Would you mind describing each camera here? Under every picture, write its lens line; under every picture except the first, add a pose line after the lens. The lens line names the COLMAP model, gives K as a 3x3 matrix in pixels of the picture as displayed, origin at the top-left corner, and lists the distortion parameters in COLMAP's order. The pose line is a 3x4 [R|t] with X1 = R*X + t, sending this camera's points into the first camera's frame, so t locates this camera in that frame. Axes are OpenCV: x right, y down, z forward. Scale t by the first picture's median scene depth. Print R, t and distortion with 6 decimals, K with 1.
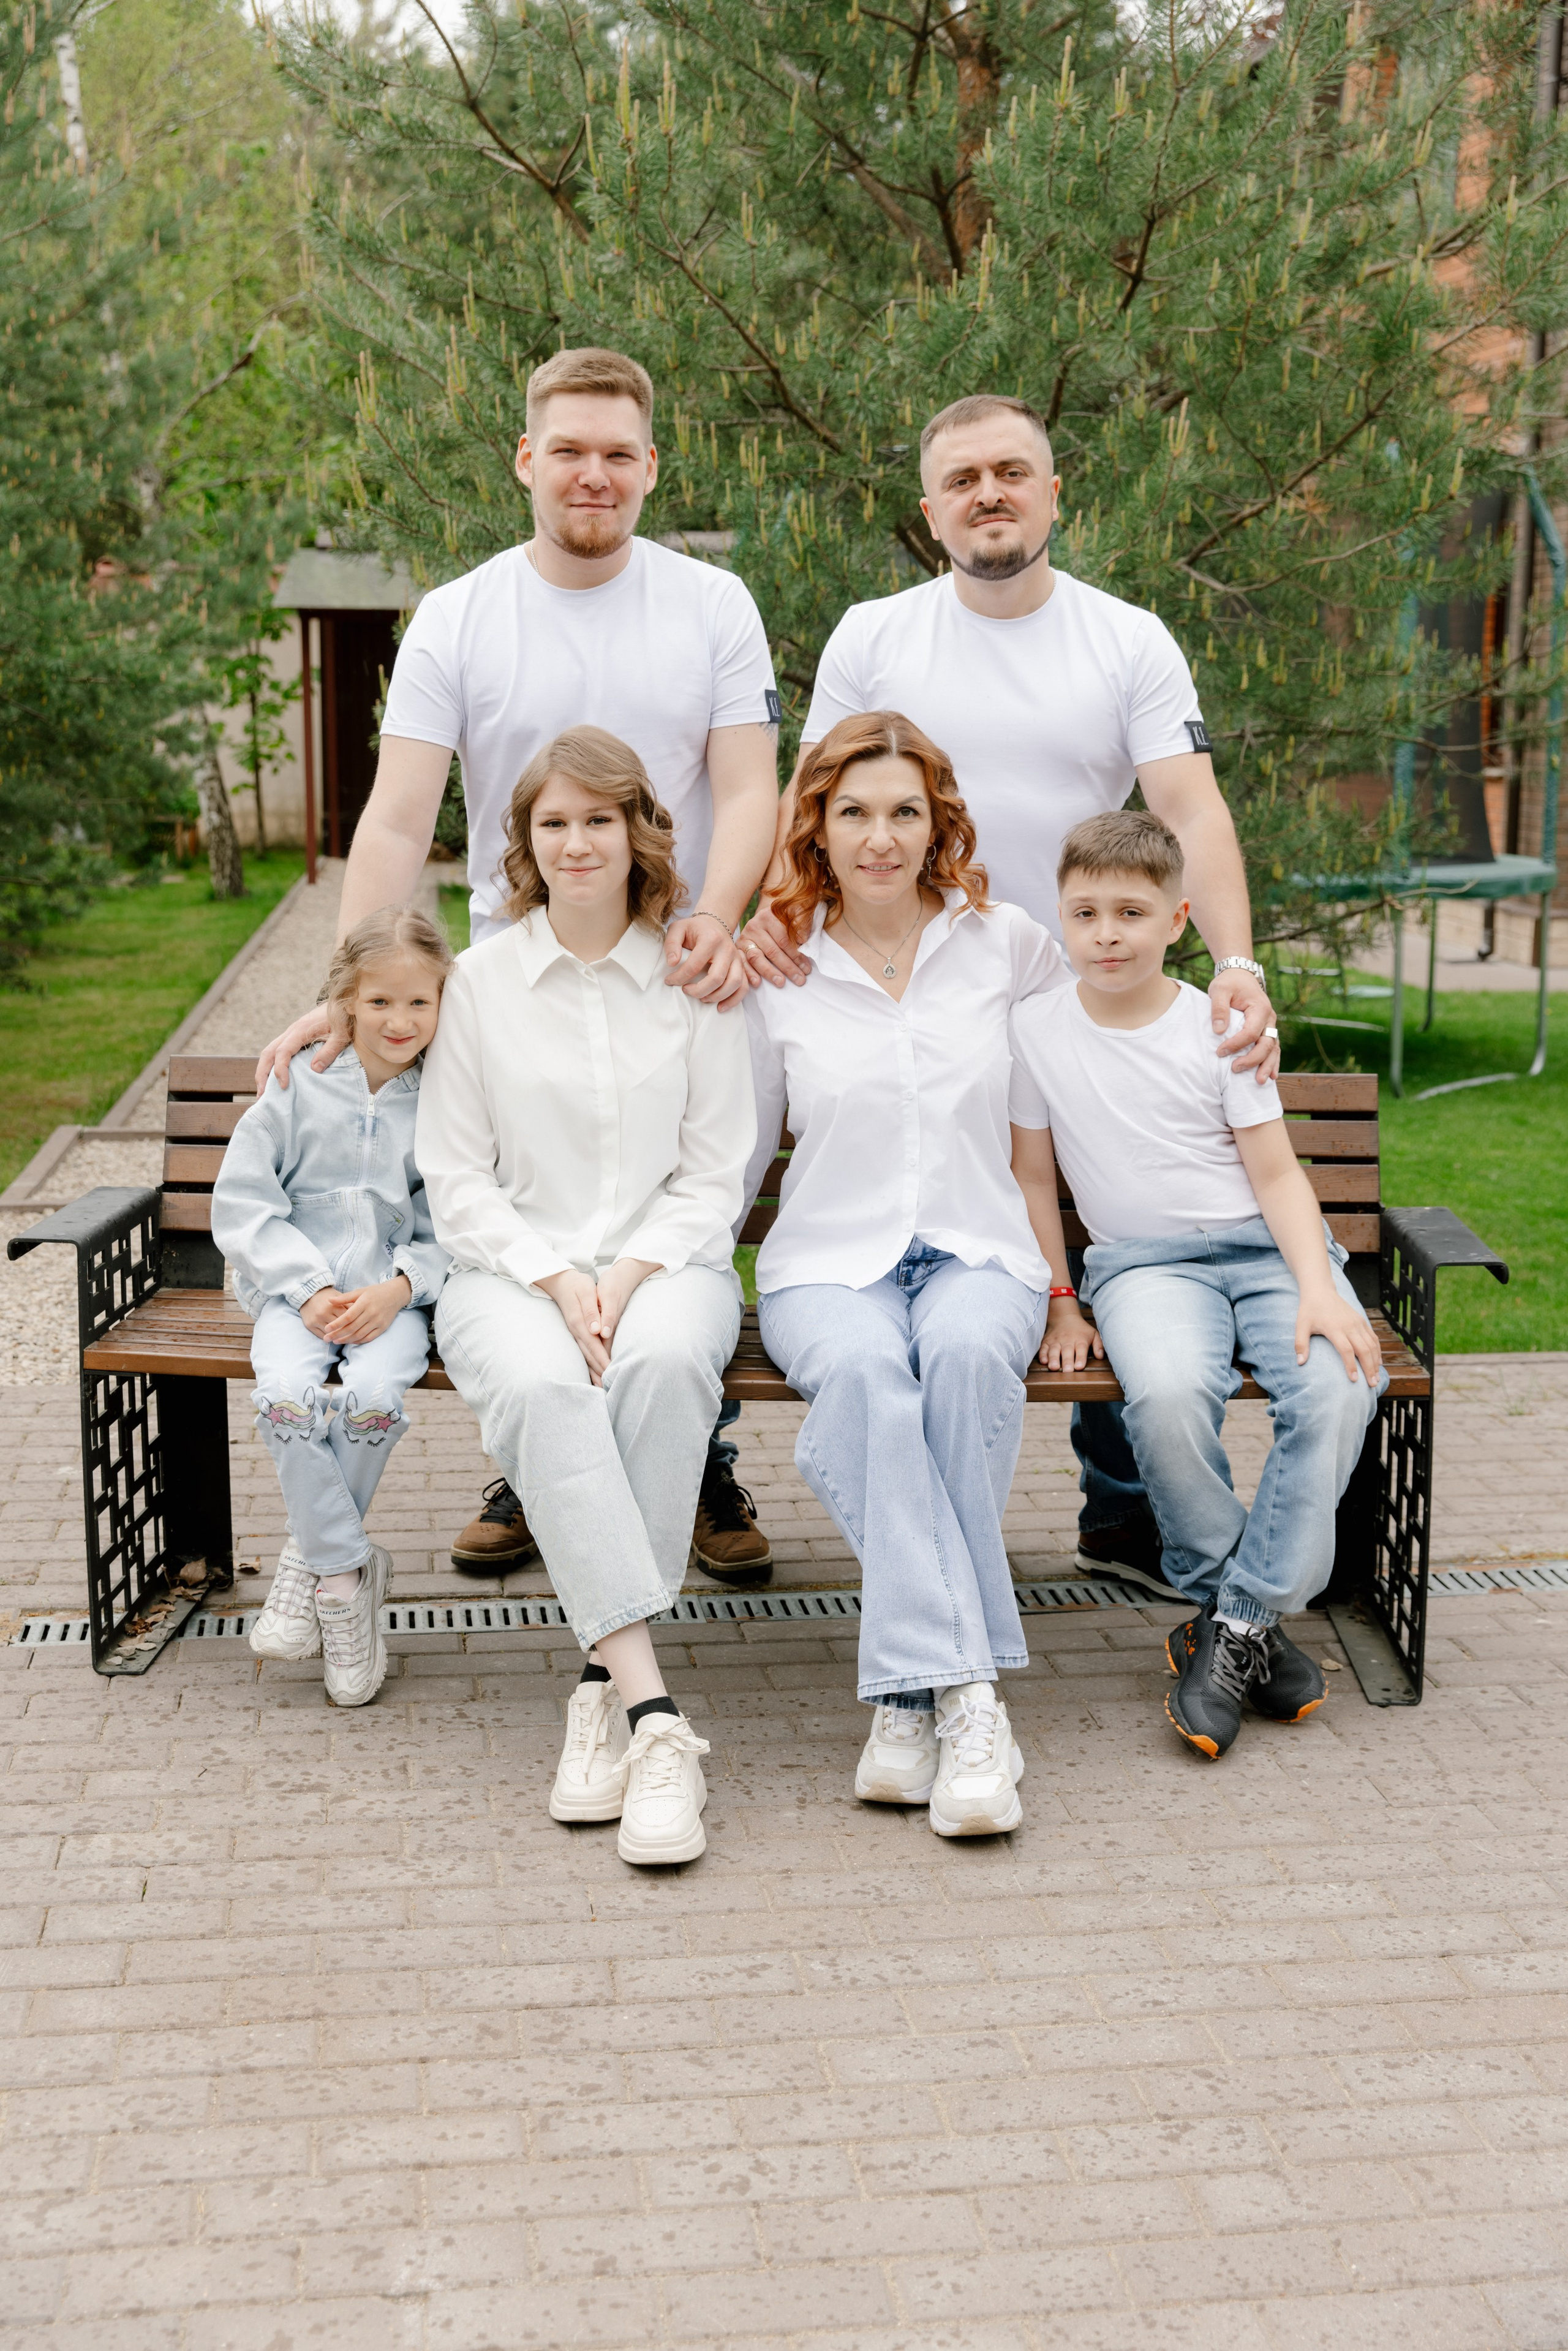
lens RADIAL K [[2920.8, 0, 797.2], [0, 2920.8, 1184.2], [0, 0, 1]] dist [-0.001018, 0.001486]
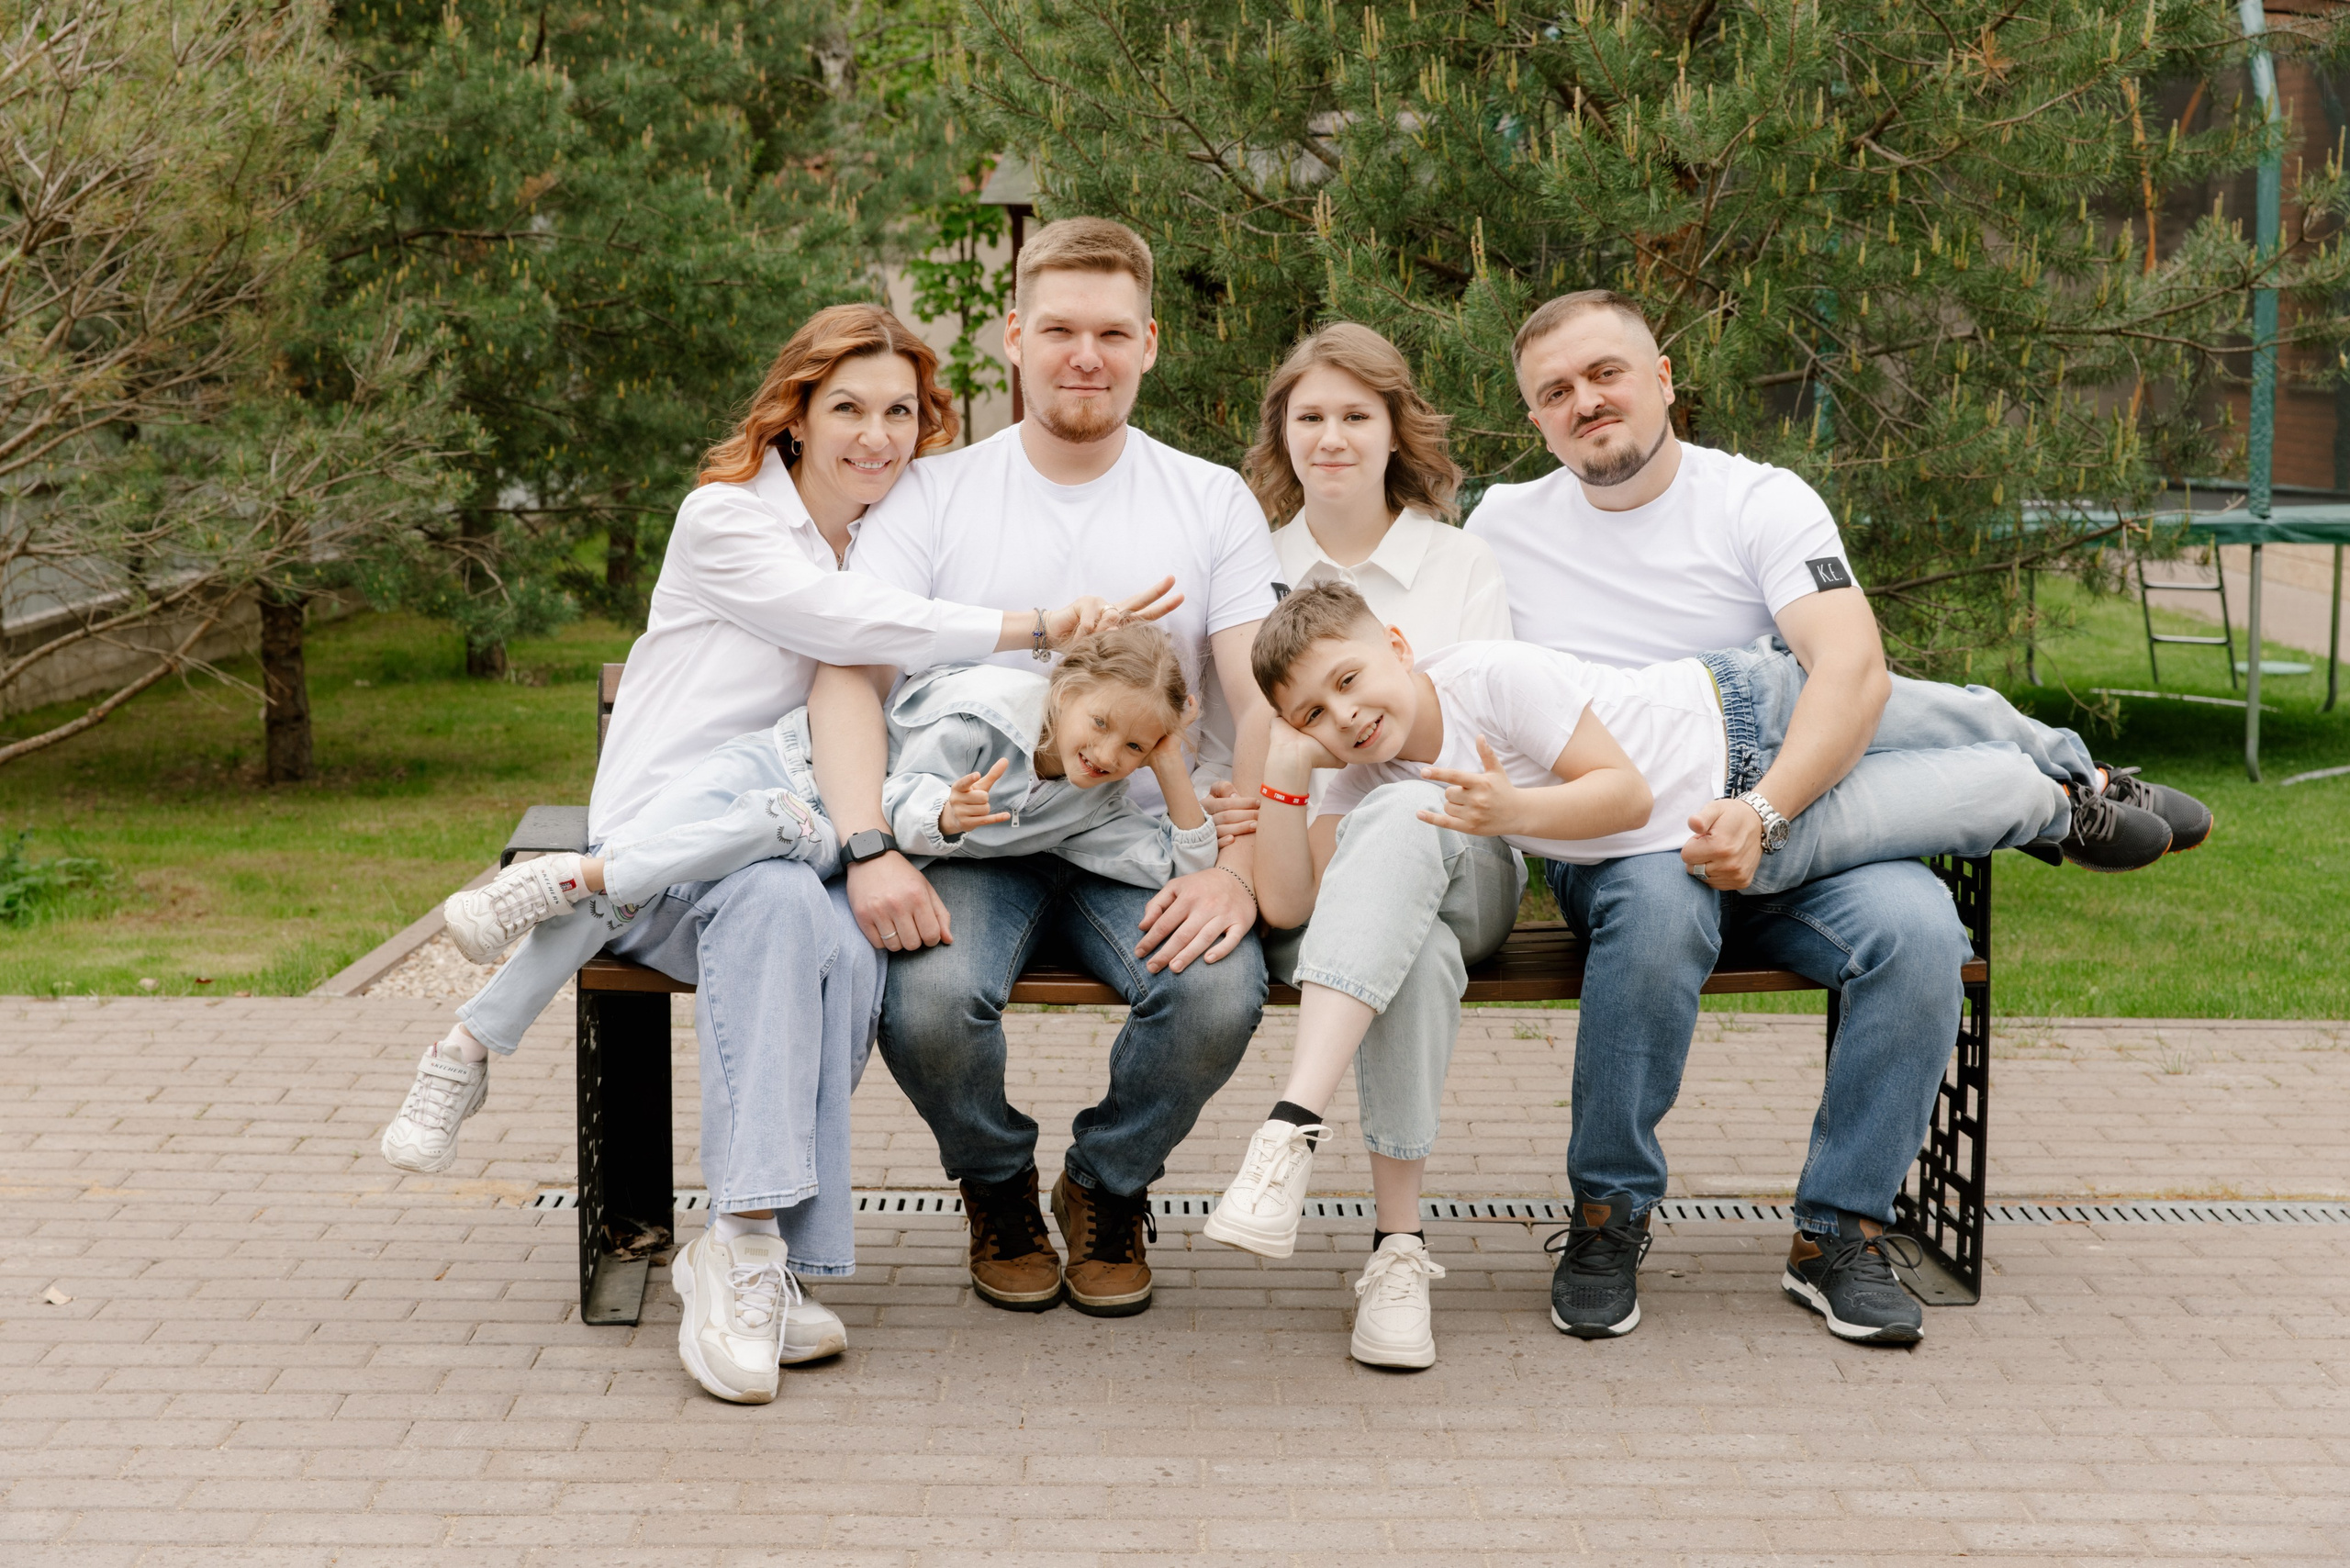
lens RADIAL K [[3735.2, 0, 1156.5], [0, 3735.2, 837.3], [0, 0, 1]] dist [-0.014018, 0.046842]
pose [[0.990004, 0.019174, -0.139731, 0.124050], [-0.023072, 0.999387, -0.026328, 0.057325], [0.139141, 0.029289, 0.989839, -0.248710]]
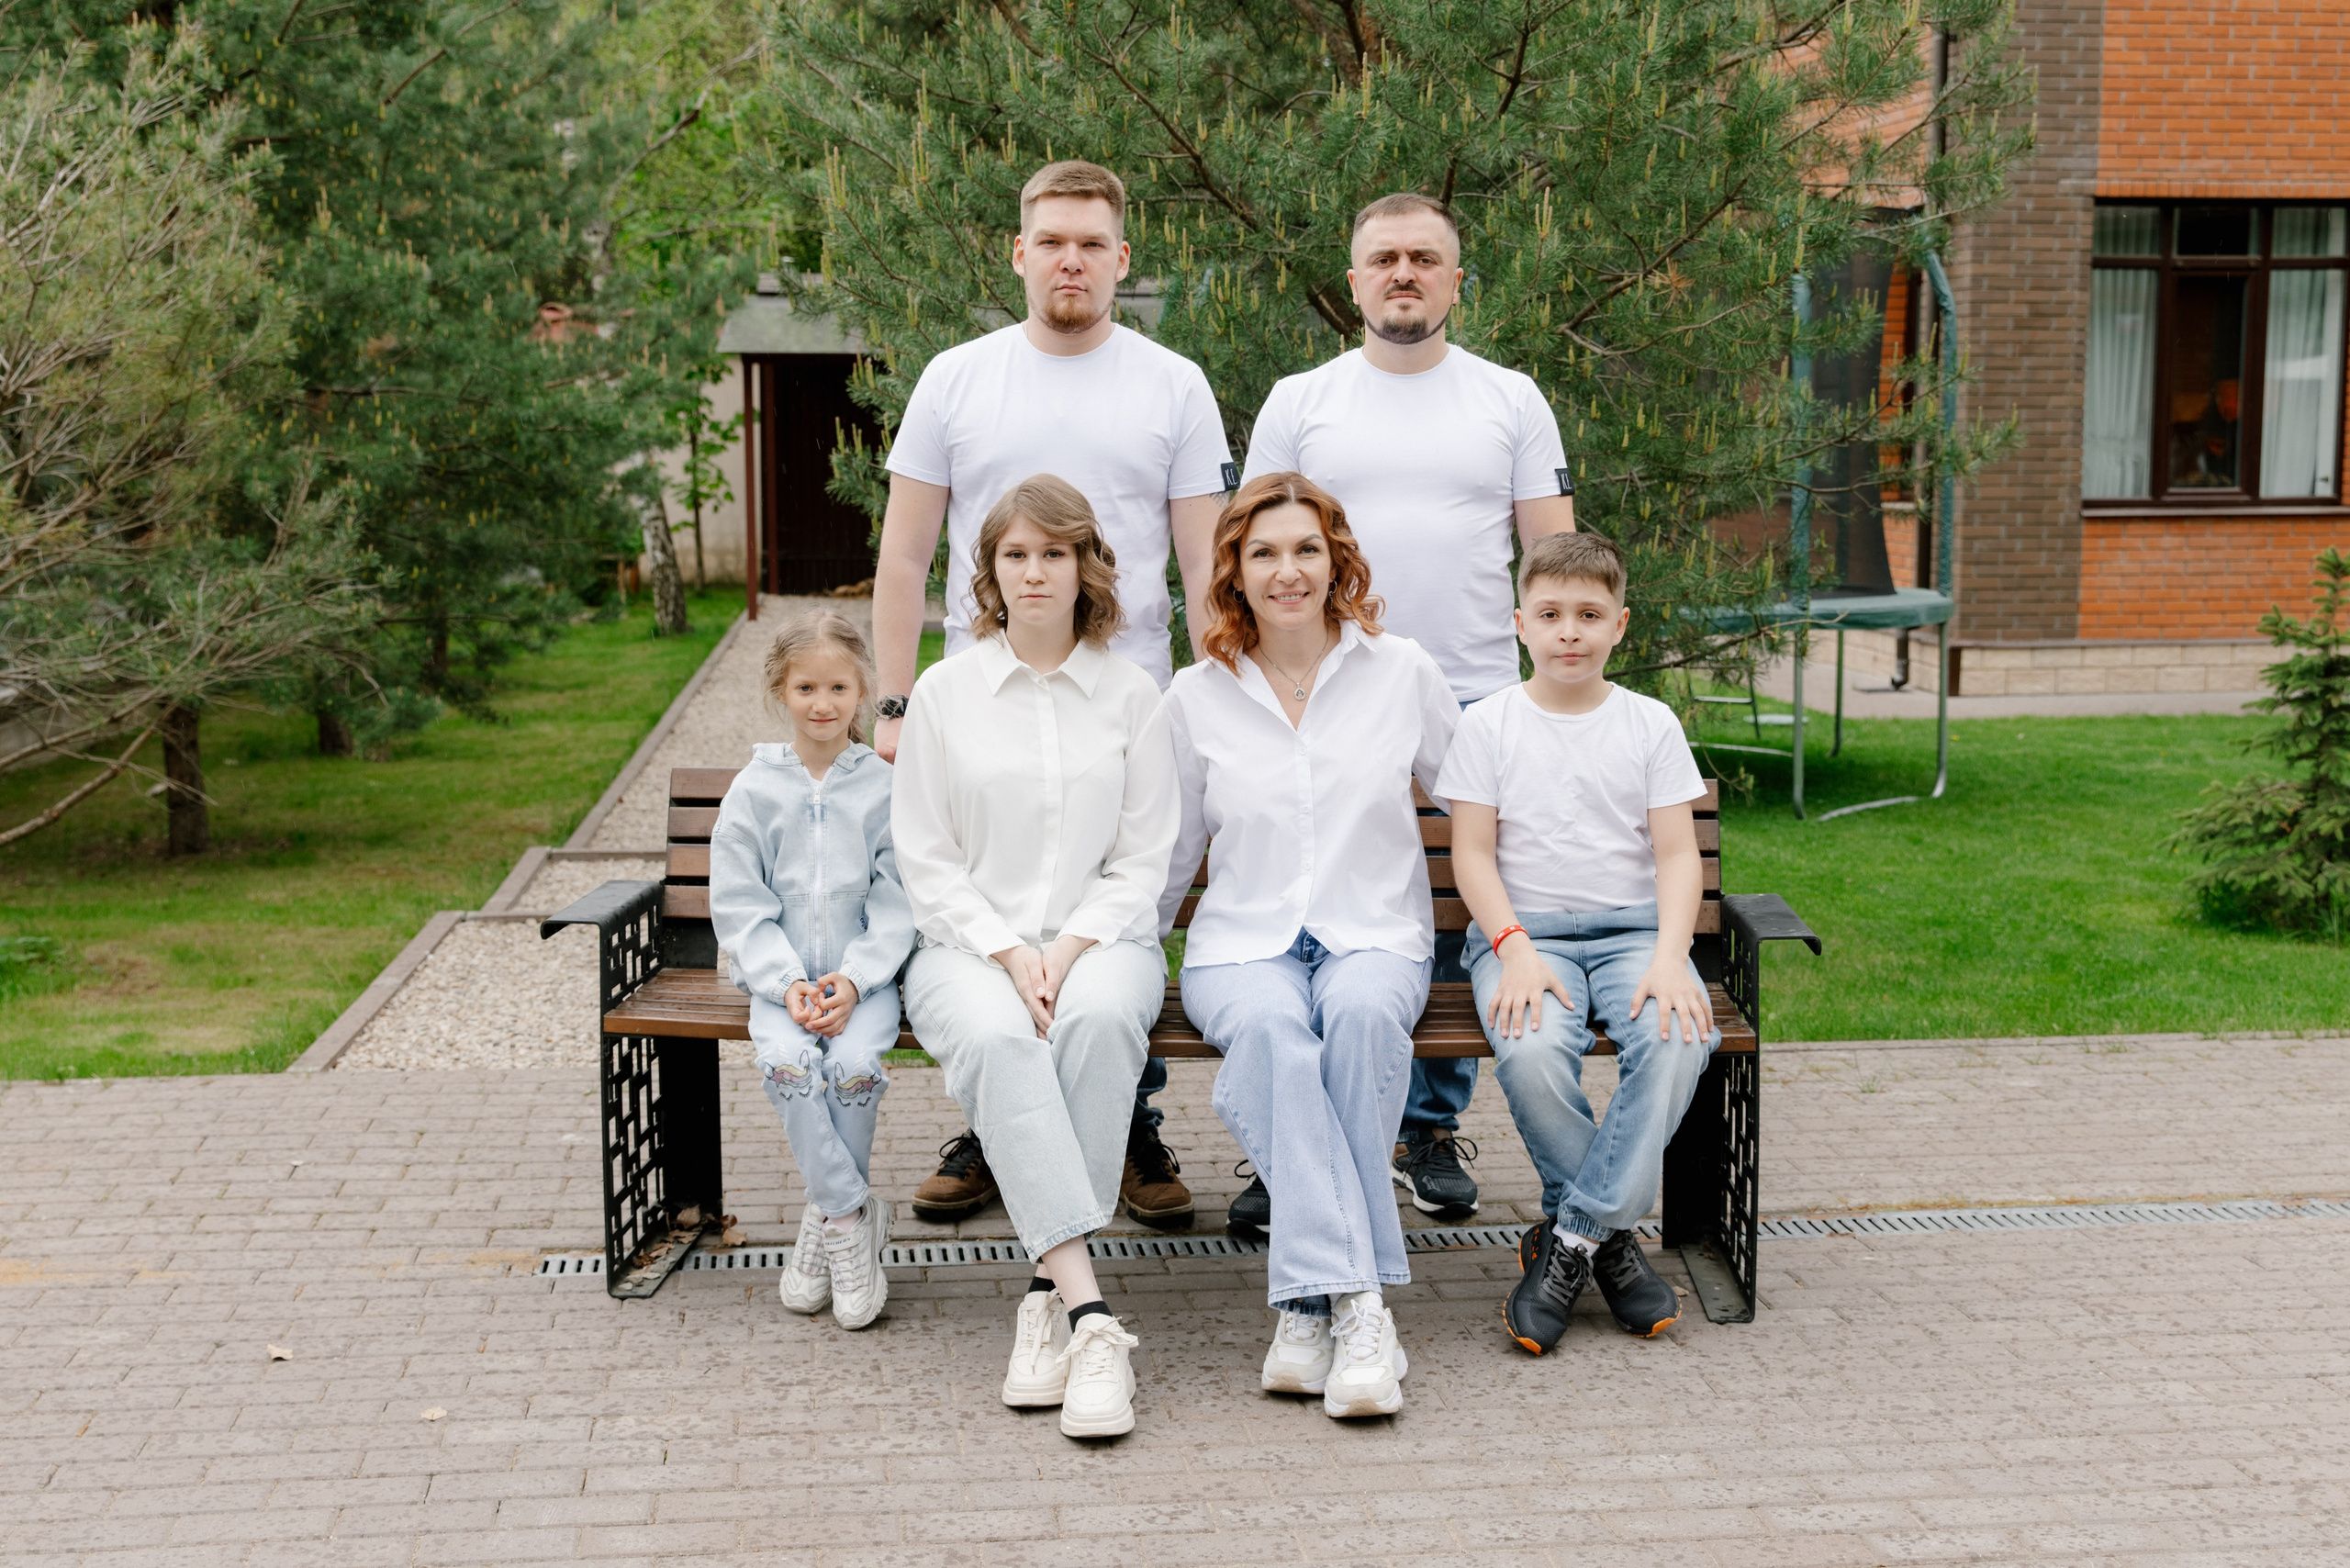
lens RADIAL K [[2966.9, 0, 1175.0], [0, 2966.9, 784.0], [0, 0, 1]] dist [0.002102, -0.035146]
pose [[0.999813, -0.003622, -0.018975, 0.007134], [0.002733, 0.998906, -0.046686, 0.018607], [0.019123, 0.046626, 0.998729, -0.174328]]
